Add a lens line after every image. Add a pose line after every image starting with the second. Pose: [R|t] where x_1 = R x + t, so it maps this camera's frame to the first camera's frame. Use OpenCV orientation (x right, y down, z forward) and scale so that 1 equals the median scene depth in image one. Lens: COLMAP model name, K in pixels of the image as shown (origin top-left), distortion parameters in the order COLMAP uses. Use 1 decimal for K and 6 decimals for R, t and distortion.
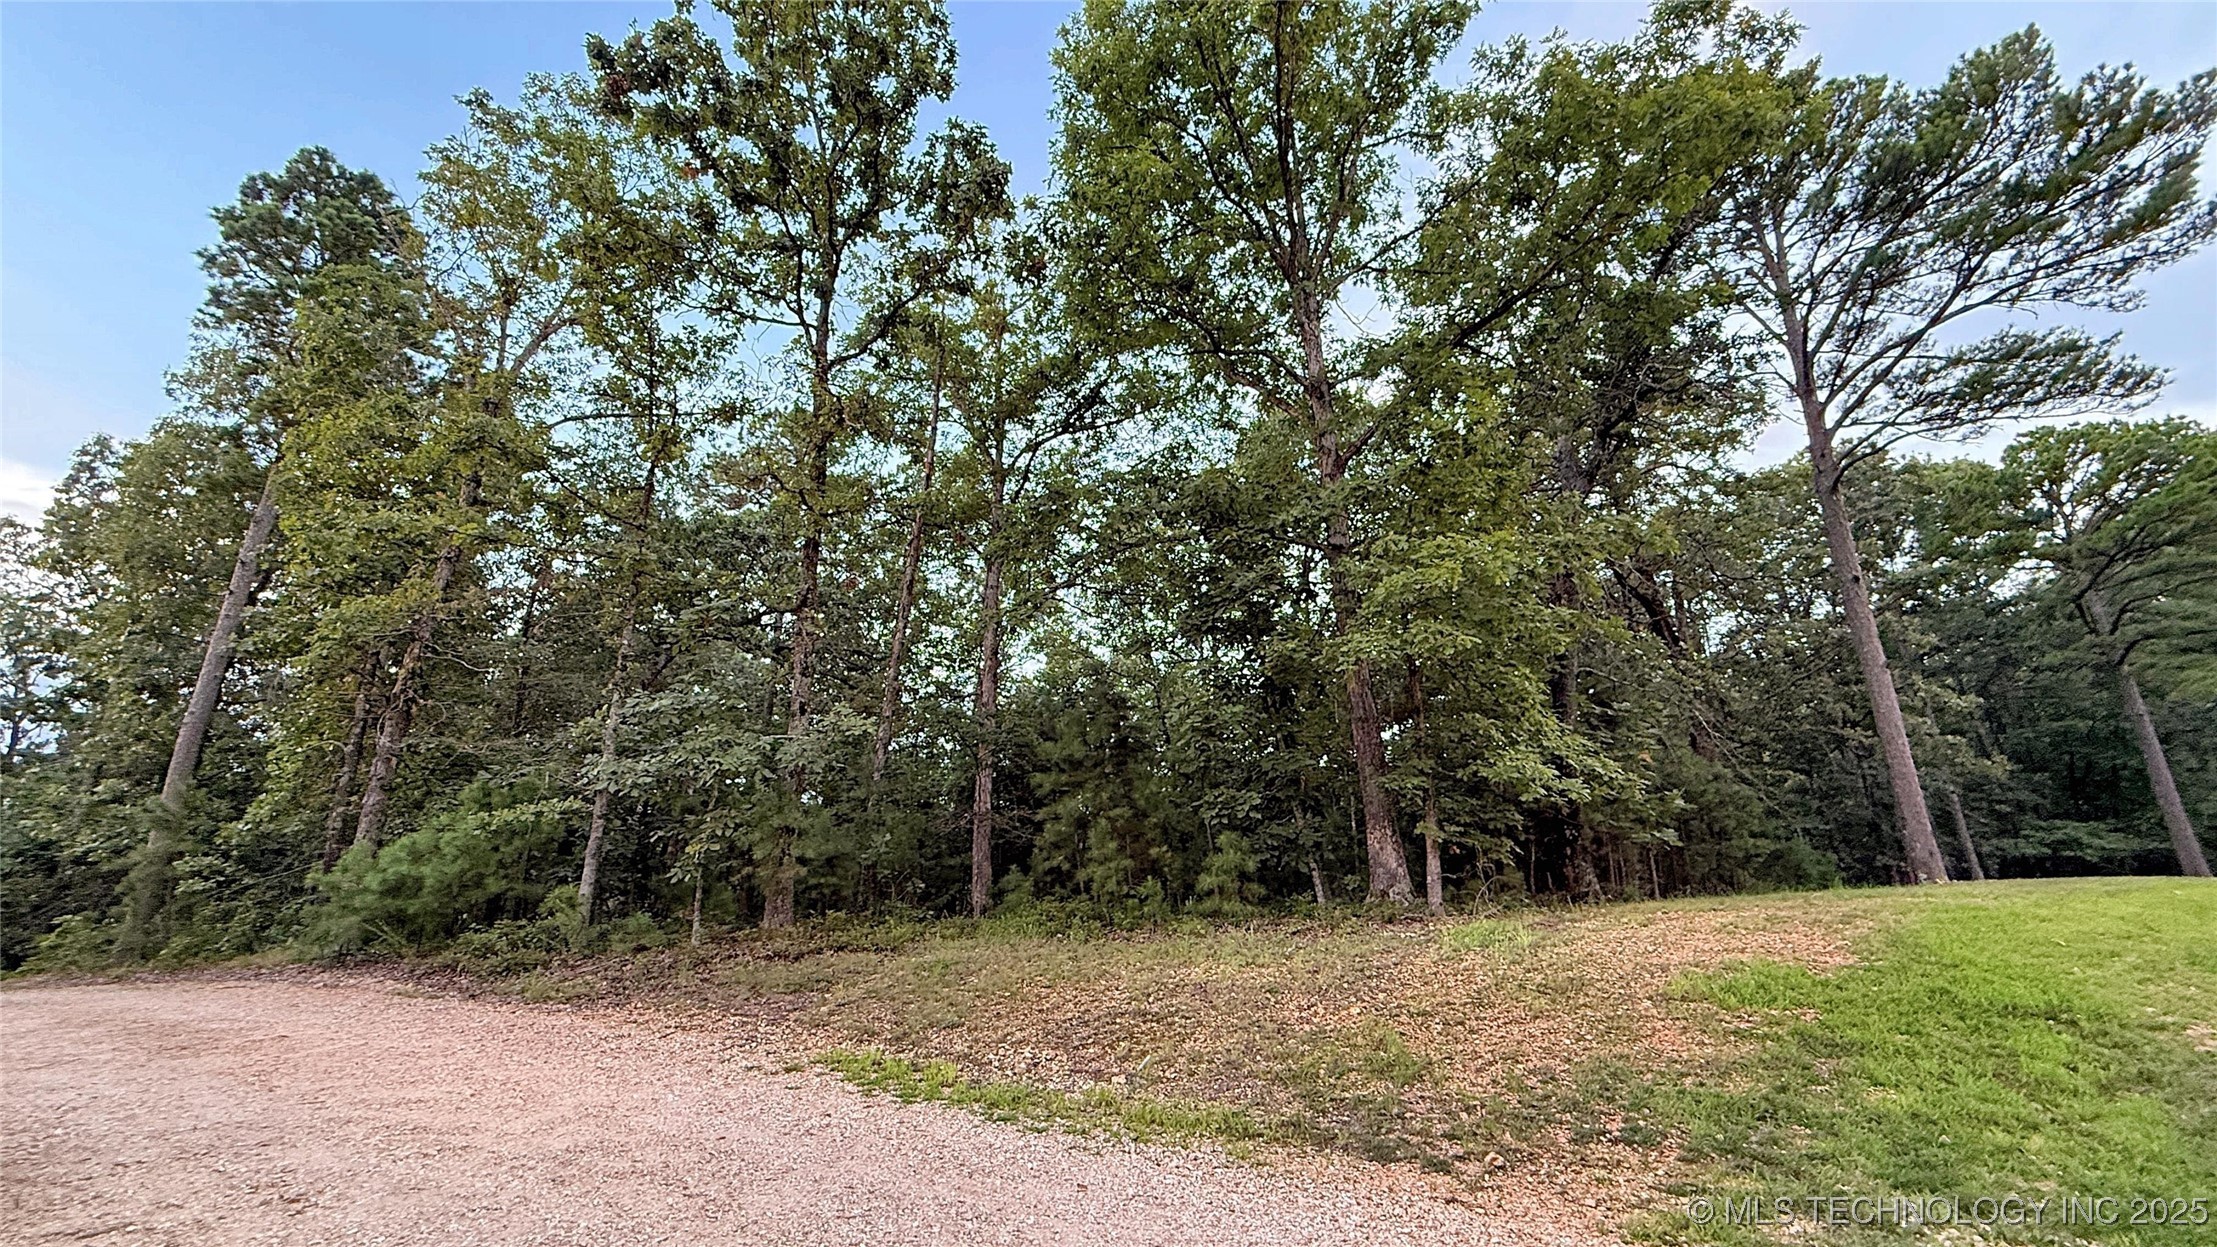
lens RADIAL K [[878.4, 0, 1108.5], [0, 878.4, 623.5], [0, 0, 1]] dist [0.000102, 0.000236]
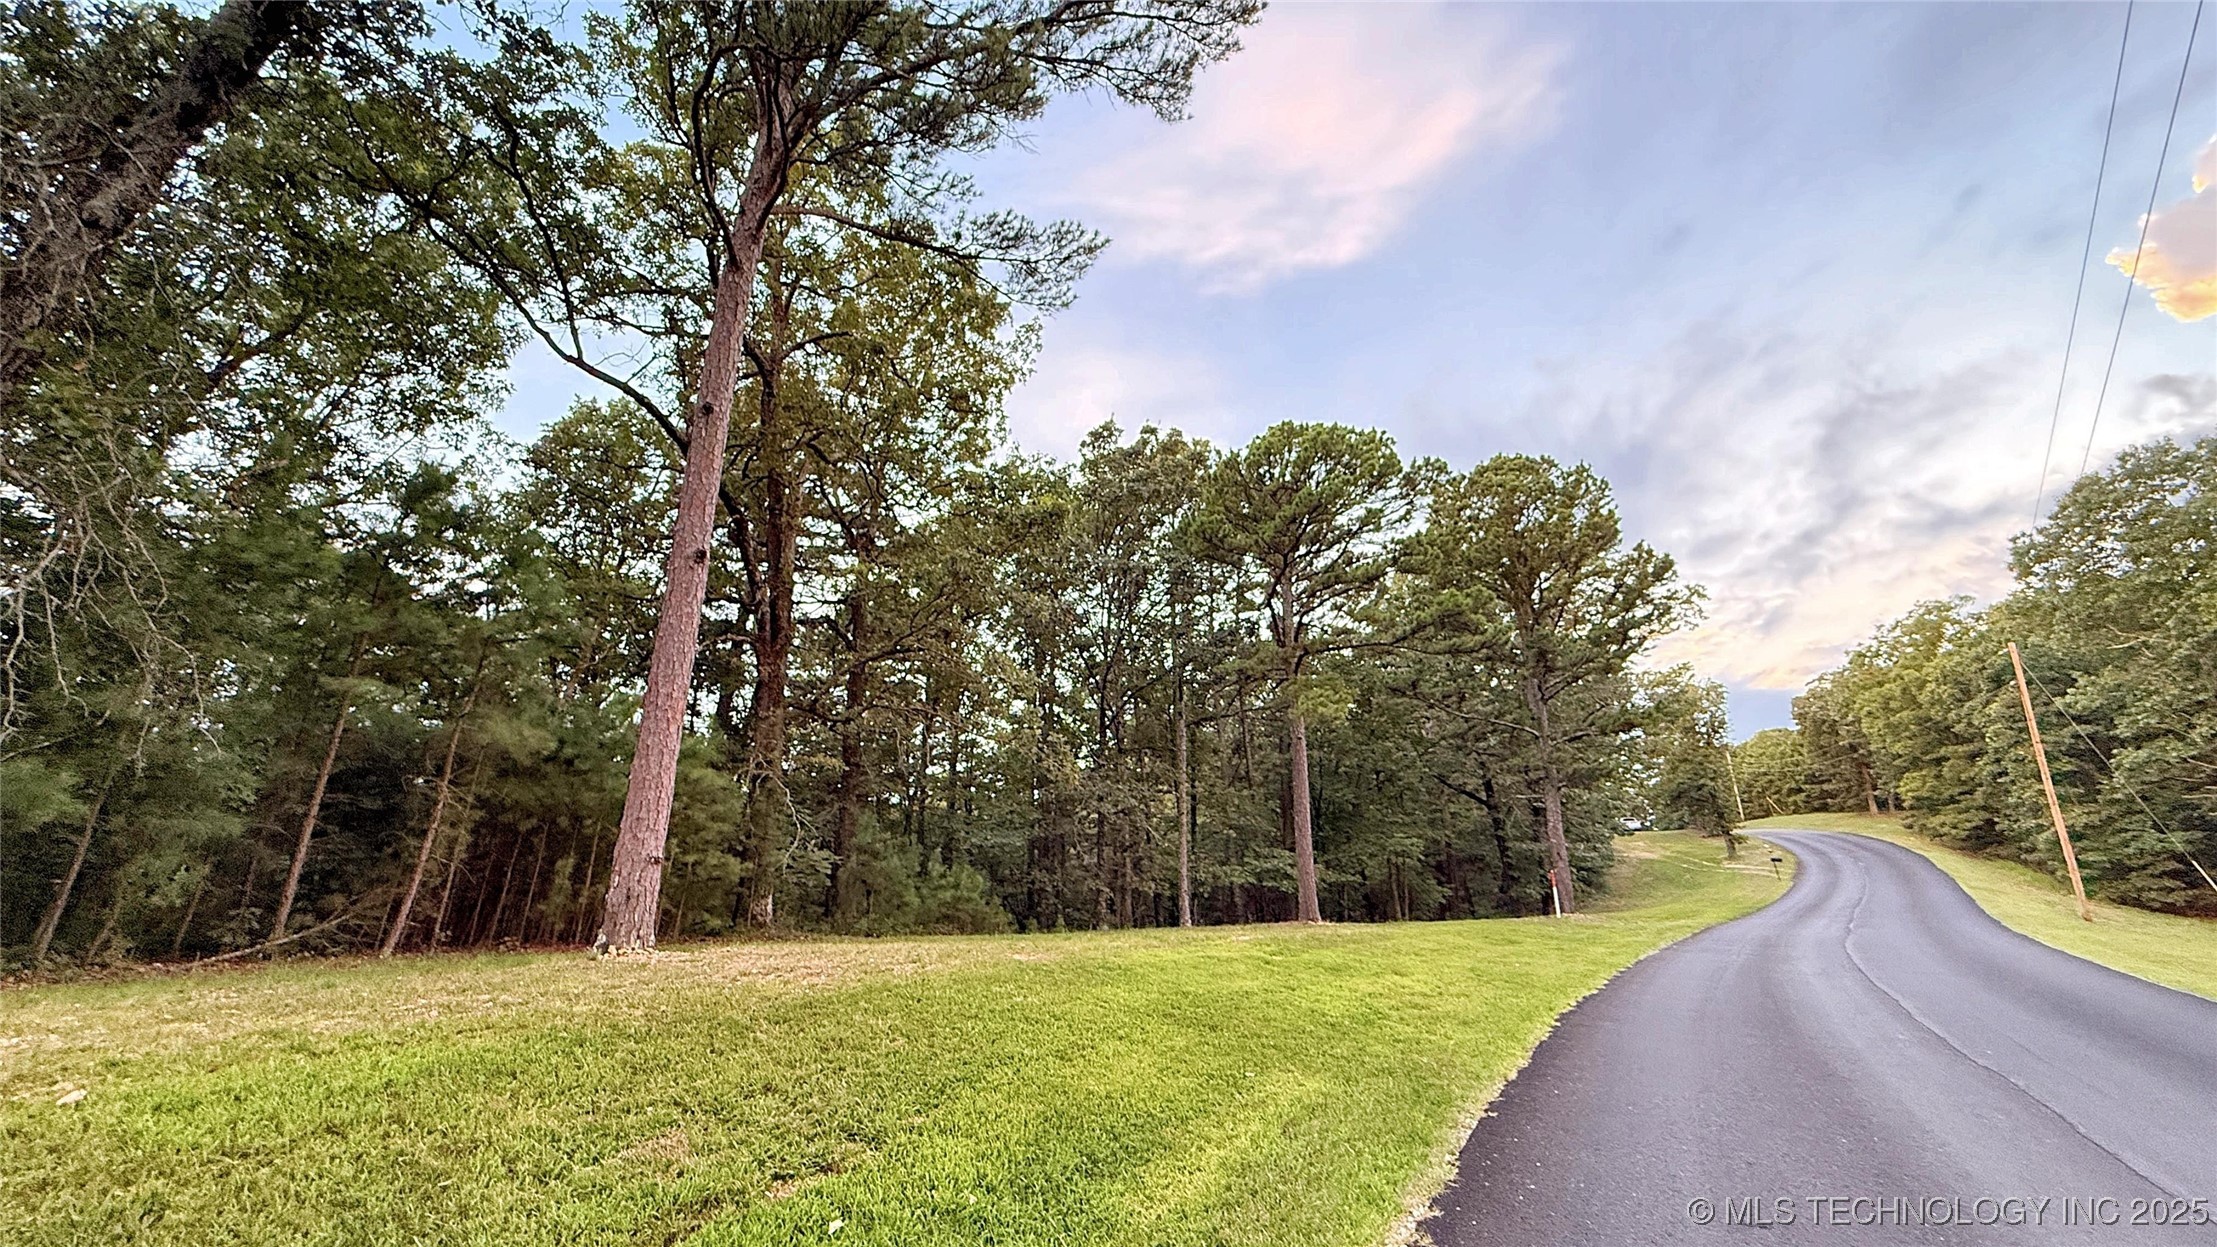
lens RADIAL K [[882.9, 0, 1105.1], [0, 882.9, 623.2], [0, 0, 1]] dist [-0.001144, 0.000320]
pose [[0.896860, 0.154658, 0.414395, 0.860617], [-0.157982, 0.987087, -0.026482, 0.059669], [-0.413140, -0.041716, 0.909712, 0.362970]]
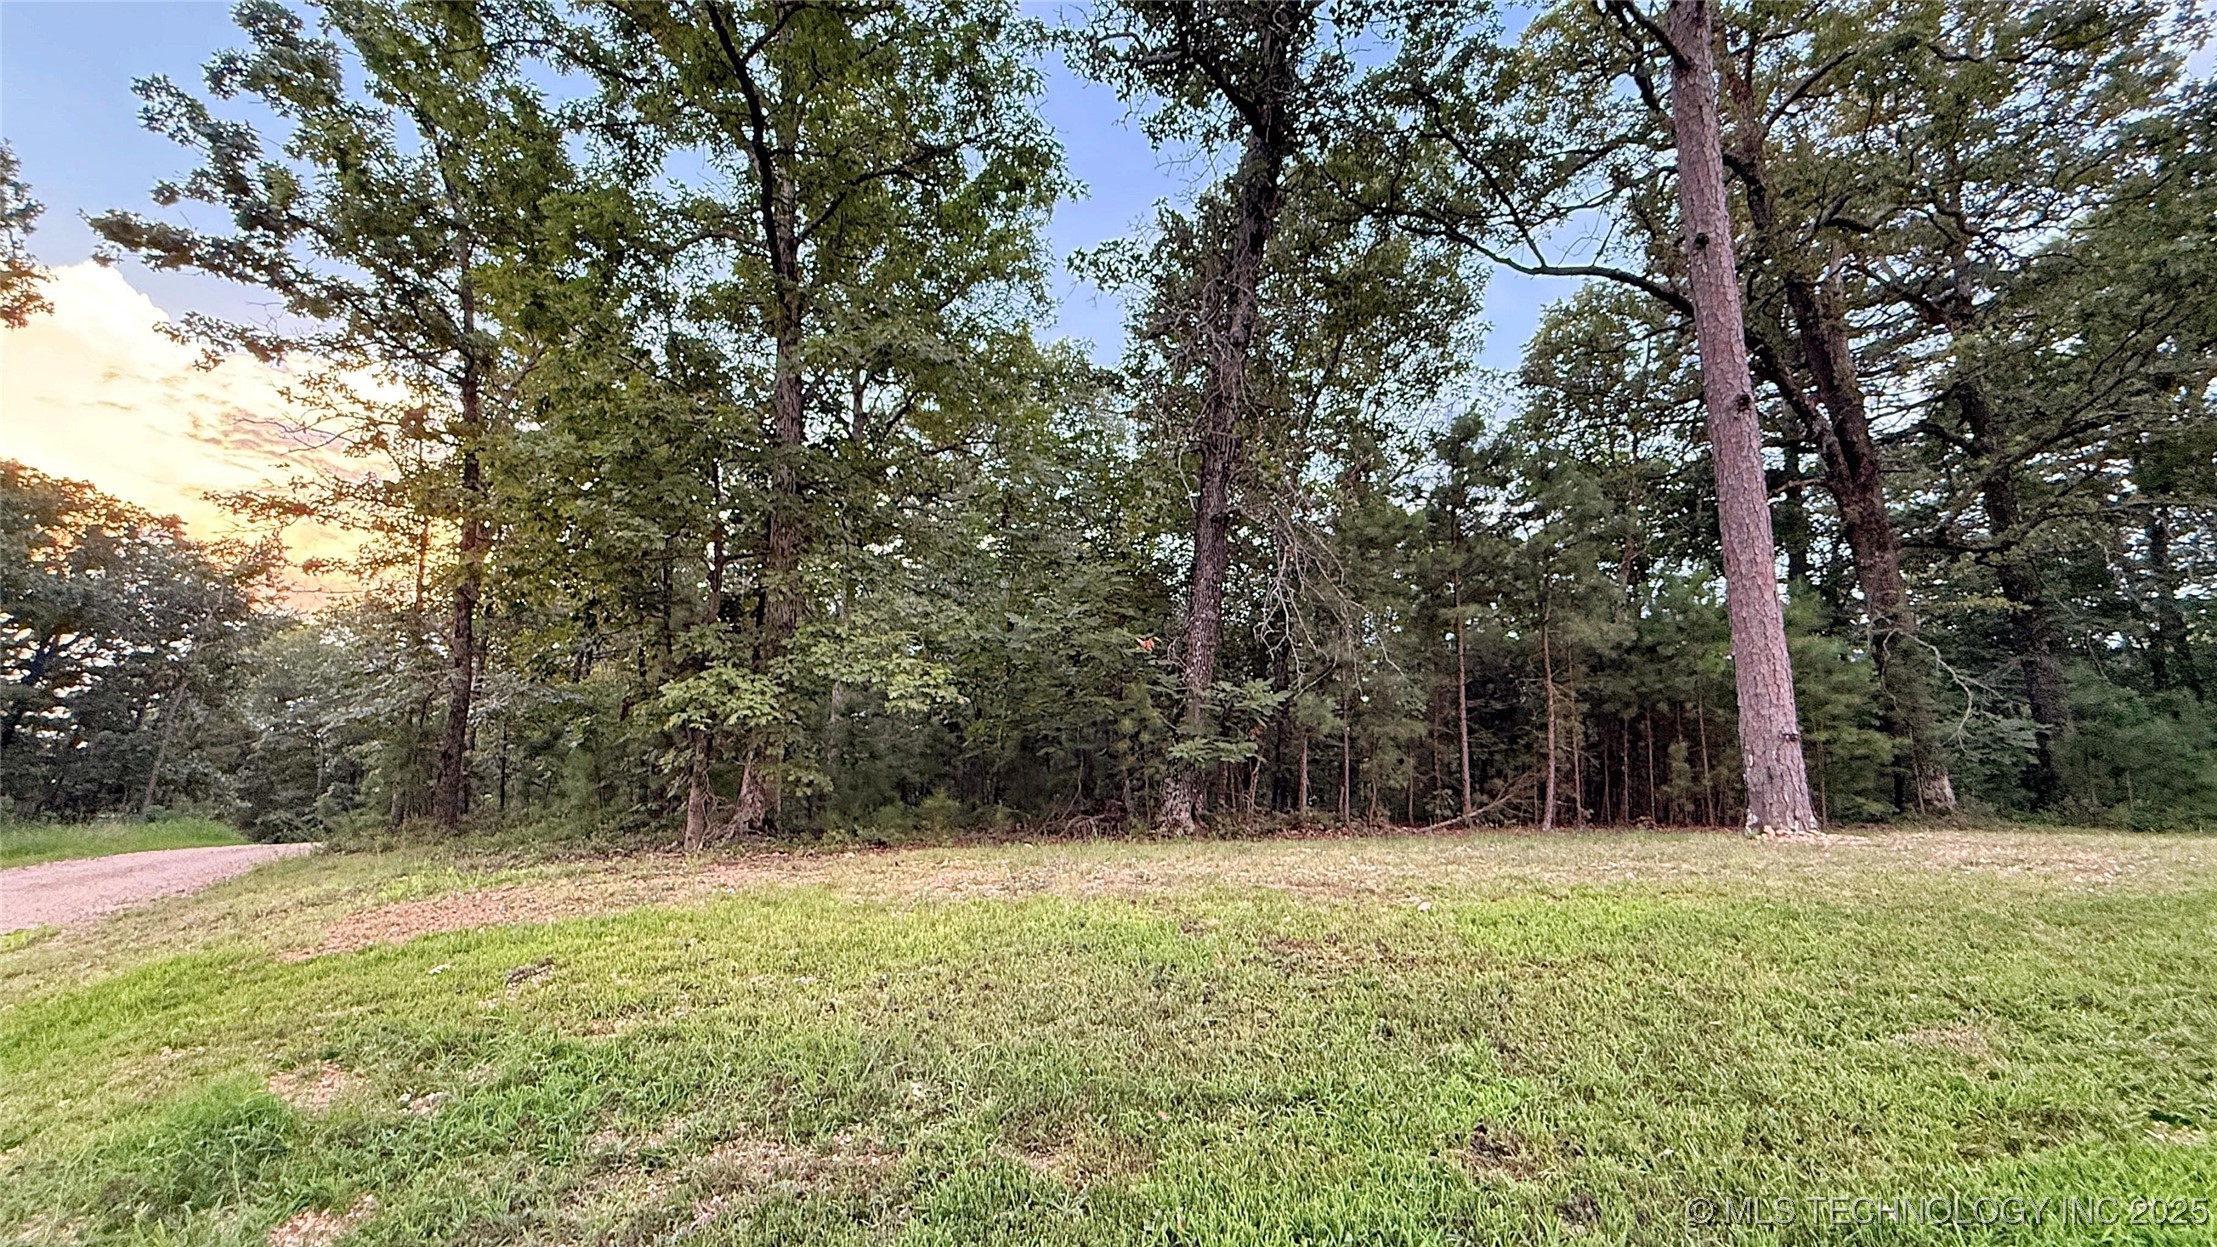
lens RADIAL K [[882.9, 0, 1105.1], [0, 882.9, 623.2], [0, 0, 1]] dist [-0.001144, 0.000320]
pose [[0.810112, -0.086453, -0.579866, 0.842506], [0.166745, 0.982197, 0.086517, 0.062460], [0.562063, -0.166778, 0.810105, 0.357159]]
